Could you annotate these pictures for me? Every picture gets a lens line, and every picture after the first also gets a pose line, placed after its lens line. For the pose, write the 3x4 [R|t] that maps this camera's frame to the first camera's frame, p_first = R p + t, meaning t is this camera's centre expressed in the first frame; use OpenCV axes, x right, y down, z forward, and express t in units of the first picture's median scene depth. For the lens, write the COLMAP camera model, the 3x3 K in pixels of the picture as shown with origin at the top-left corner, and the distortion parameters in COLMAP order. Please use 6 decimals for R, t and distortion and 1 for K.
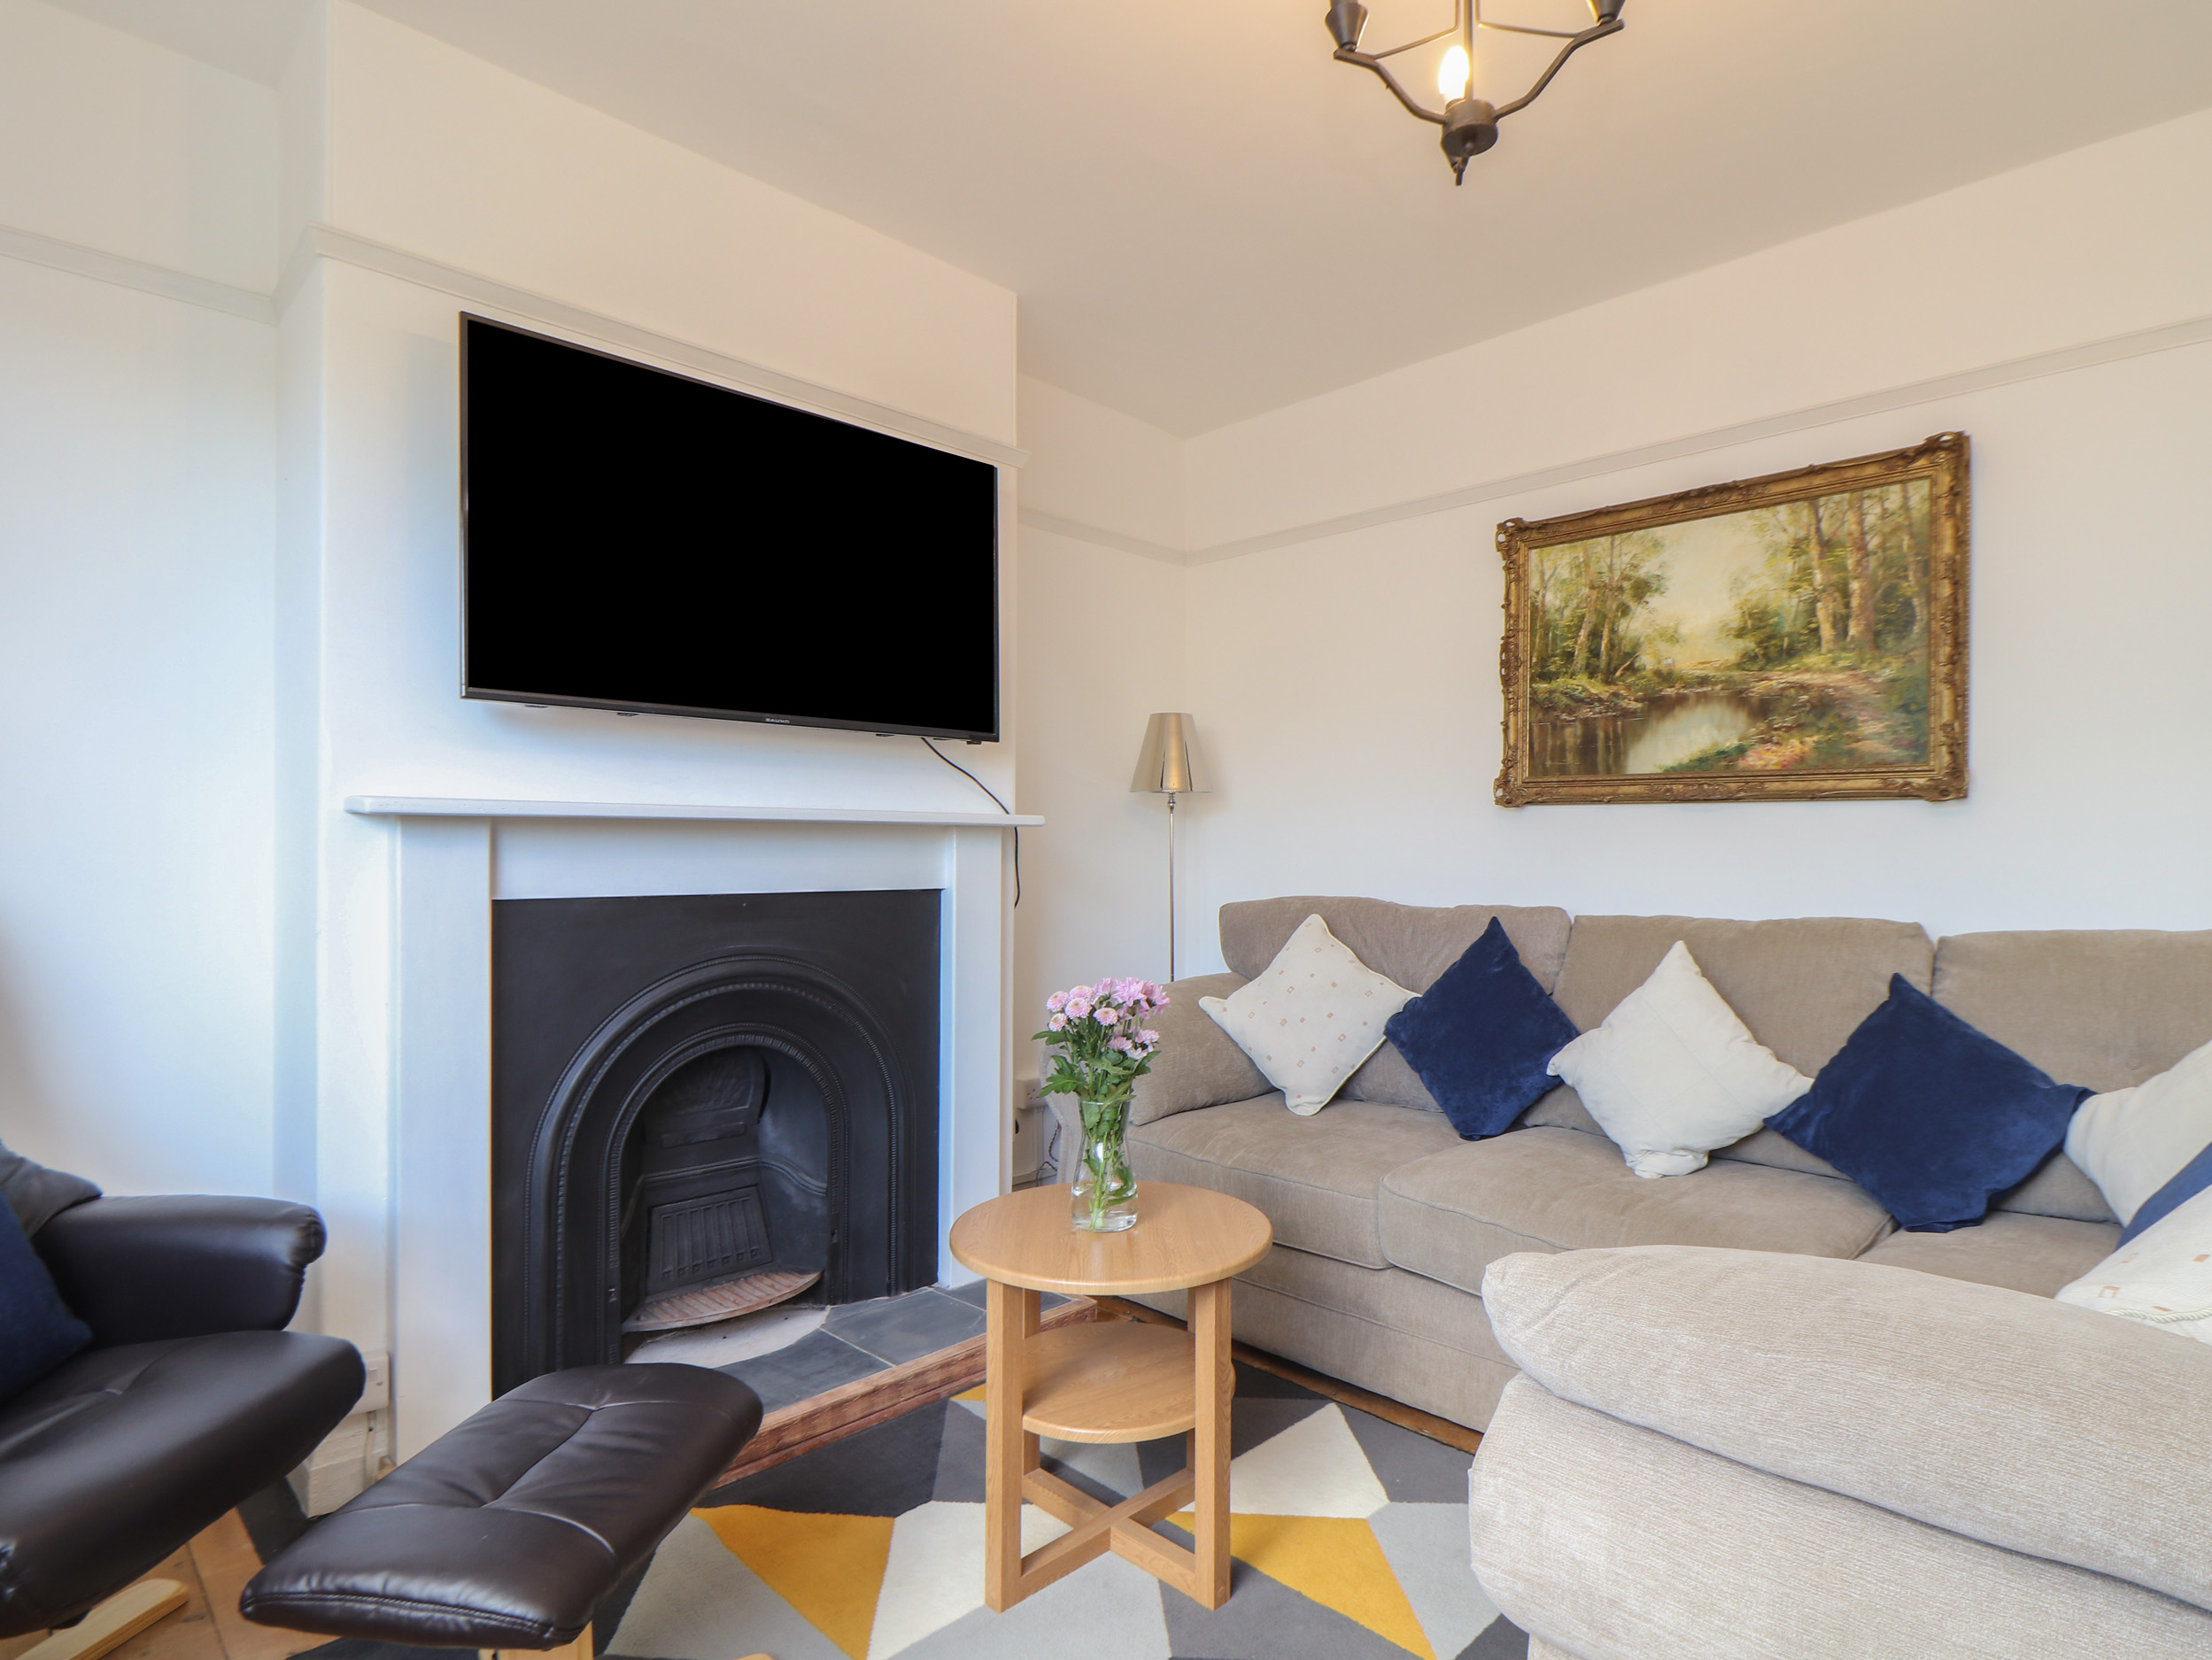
lens RADIAL K [[1192.5, 0, 1163.9], [0, 1192.5, 849.2], [0, 0, 1]] dist [0.003961, -0.013987]
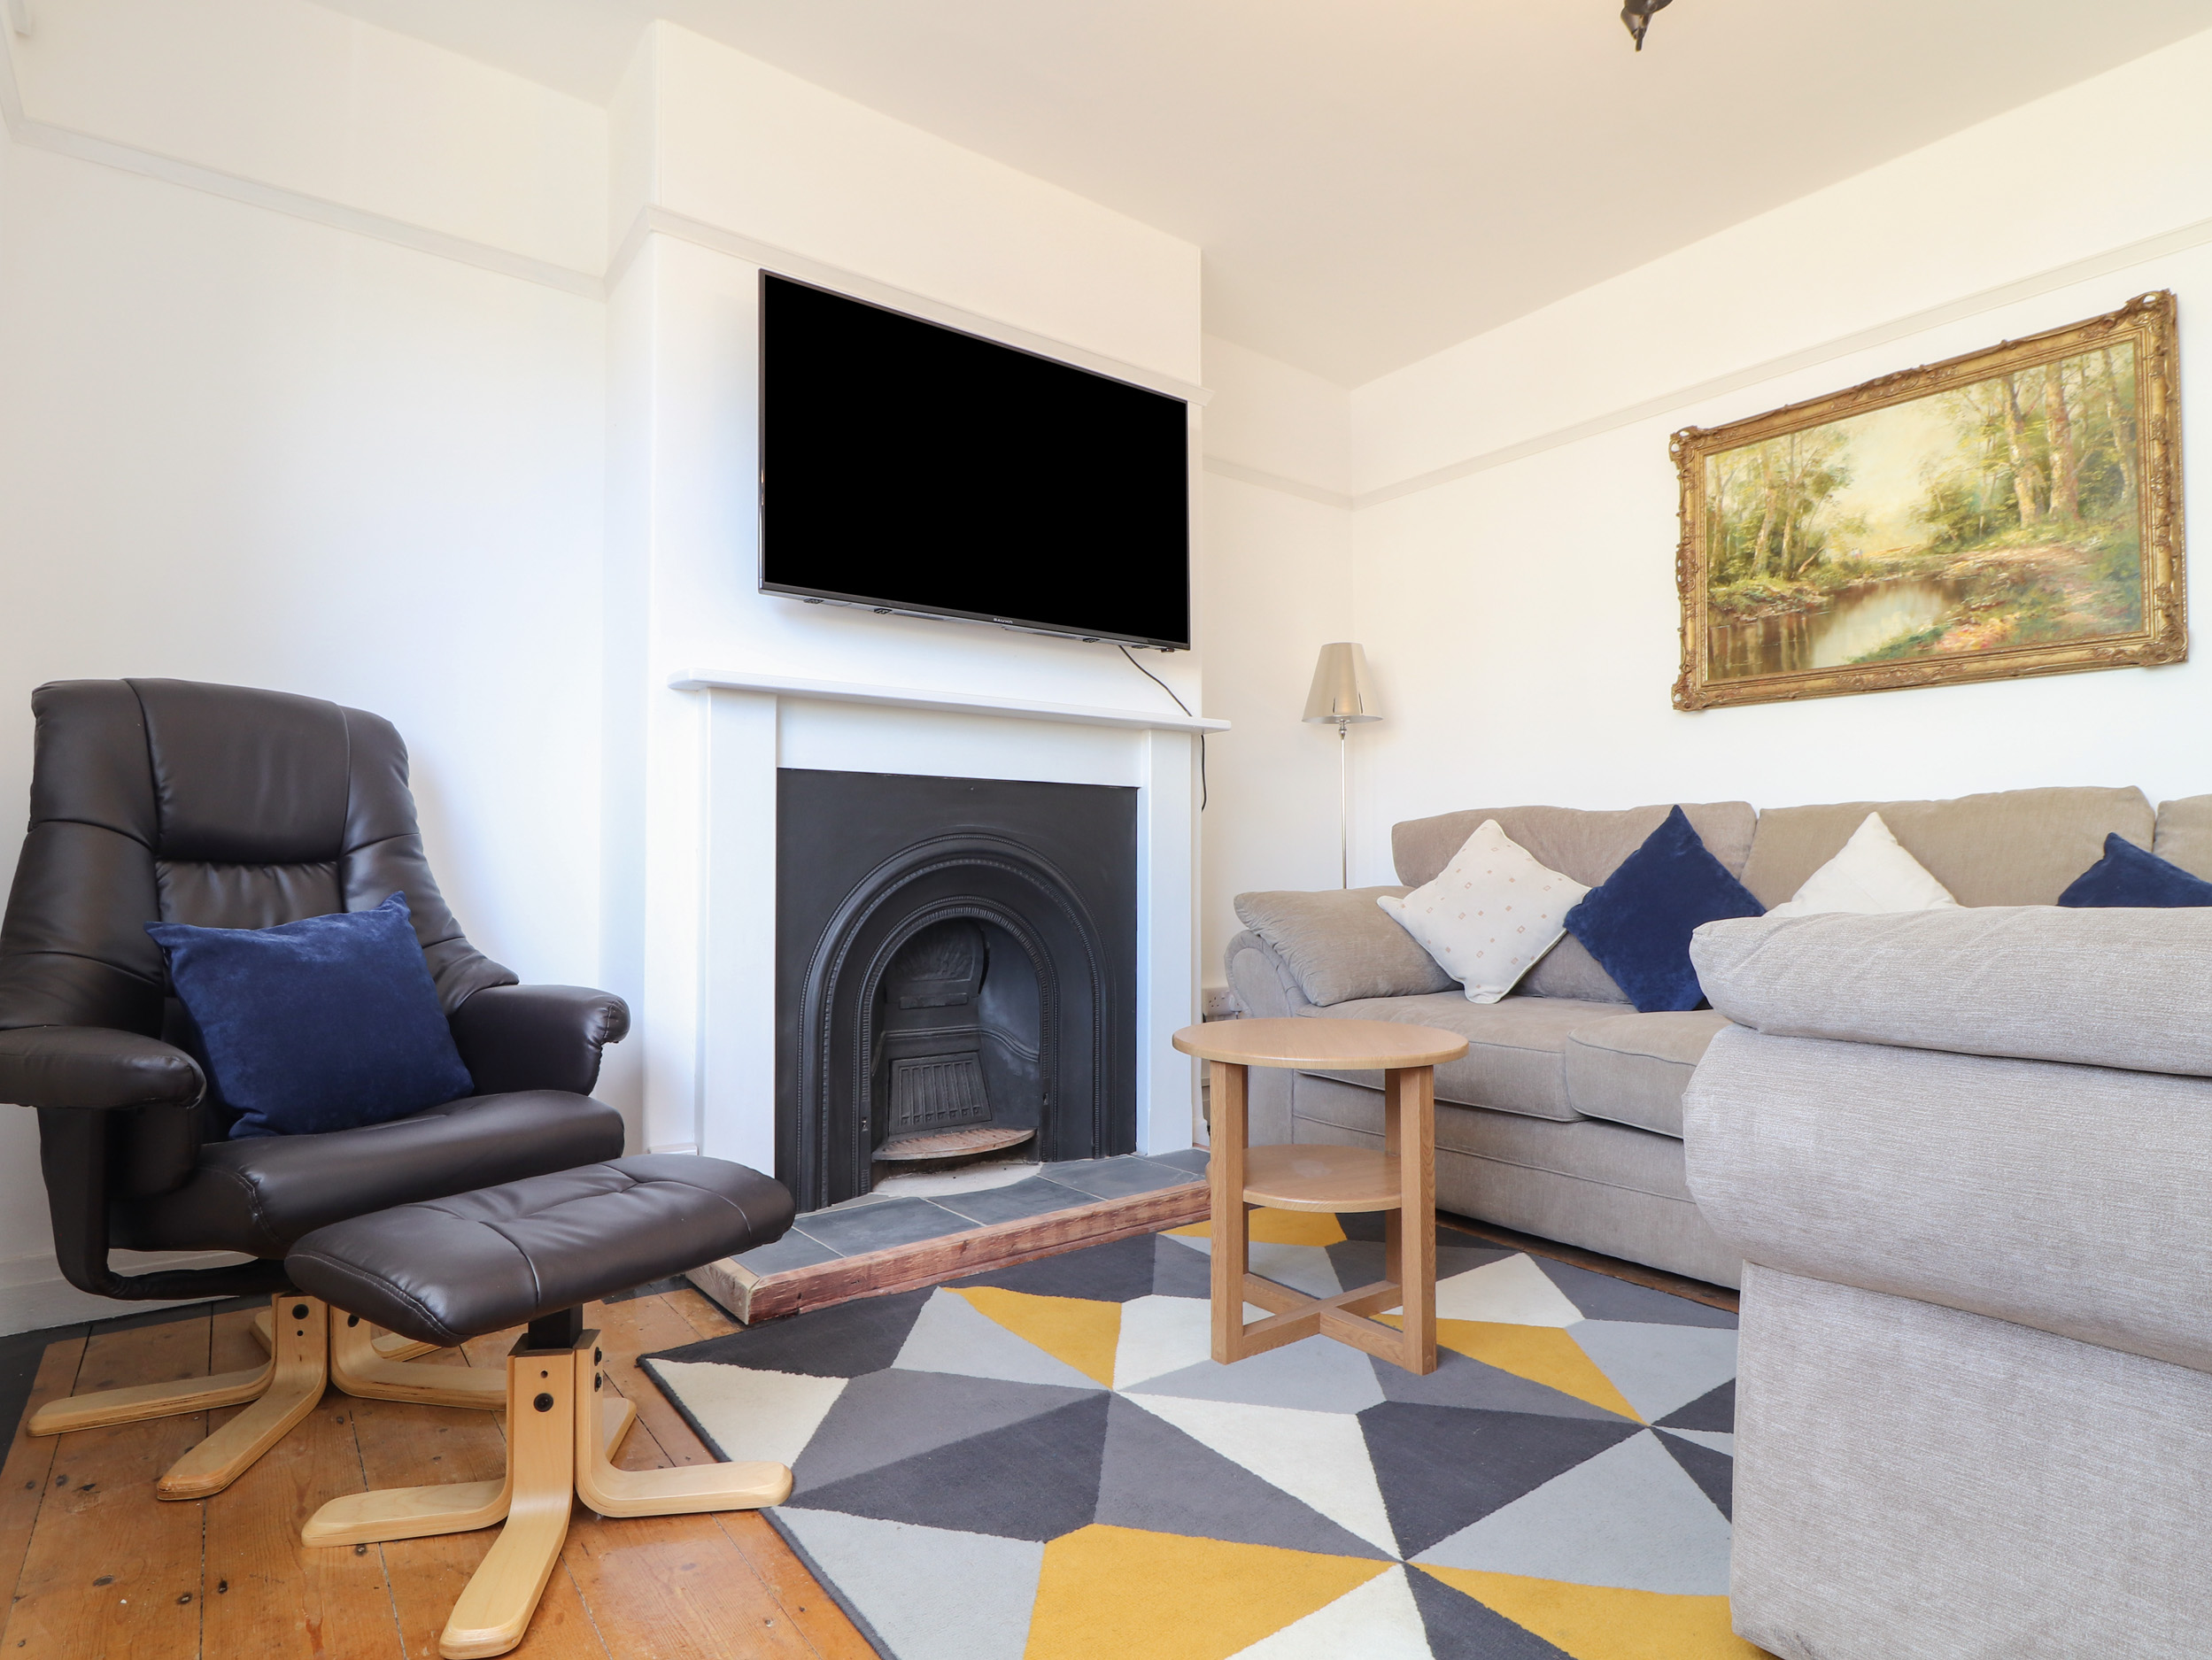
lens RADIAL K [[1188.4, 0, 1113.3], [0, 1188.4, 834.6], [0, 0, 1]] dist [0.000904, -0.014907]
pose [[0.986989, -0.009865, -0.160484, -0.036031], [0.005978, 0.999677, -0.024686, 0.107771], [0.160676, 0.023405, 0.986730, -0.080010]]
